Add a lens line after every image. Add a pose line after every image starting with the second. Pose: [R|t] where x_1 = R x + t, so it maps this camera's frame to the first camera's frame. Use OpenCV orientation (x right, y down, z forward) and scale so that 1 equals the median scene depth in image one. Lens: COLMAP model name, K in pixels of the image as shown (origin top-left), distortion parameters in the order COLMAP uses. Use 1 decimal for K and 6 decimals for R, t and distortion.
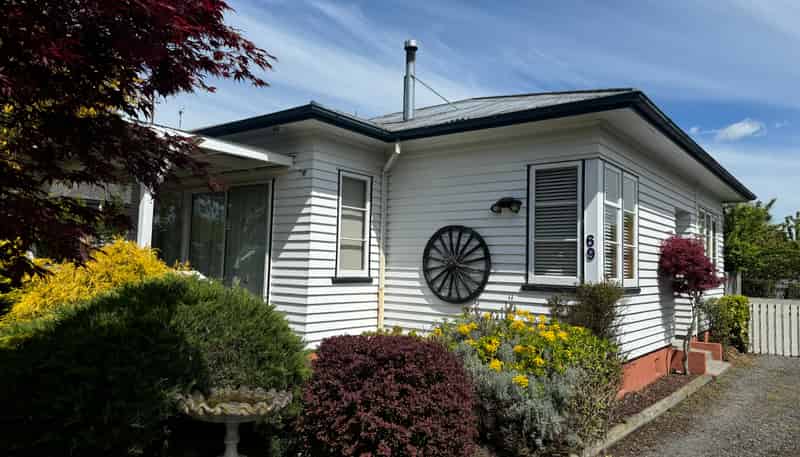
lens RADIAL K [[568.0, 0, 400.0], [0, 568.0, 228.5], [0, 0, 1]] dist [0.099184, -0.001752]
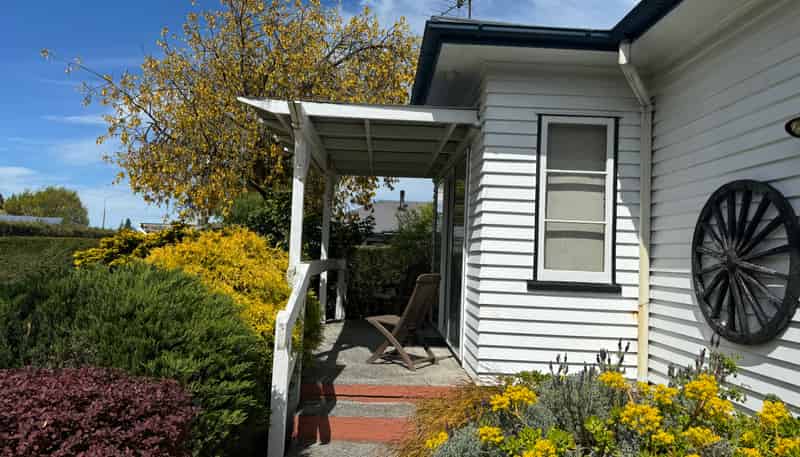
lens RADIAL K [[568.0, 0, 400.0], [0, 568.0, 228.5], [0, 0, 1]] dist [0.099184, -0.001752]
pose [[0.626777, -0.039983, -0.778172, 0.295951], [0.030033, 0.999180, -0.027149, 0.038877], [0.778620, -0.006354, 0.627464, 0.466417]]
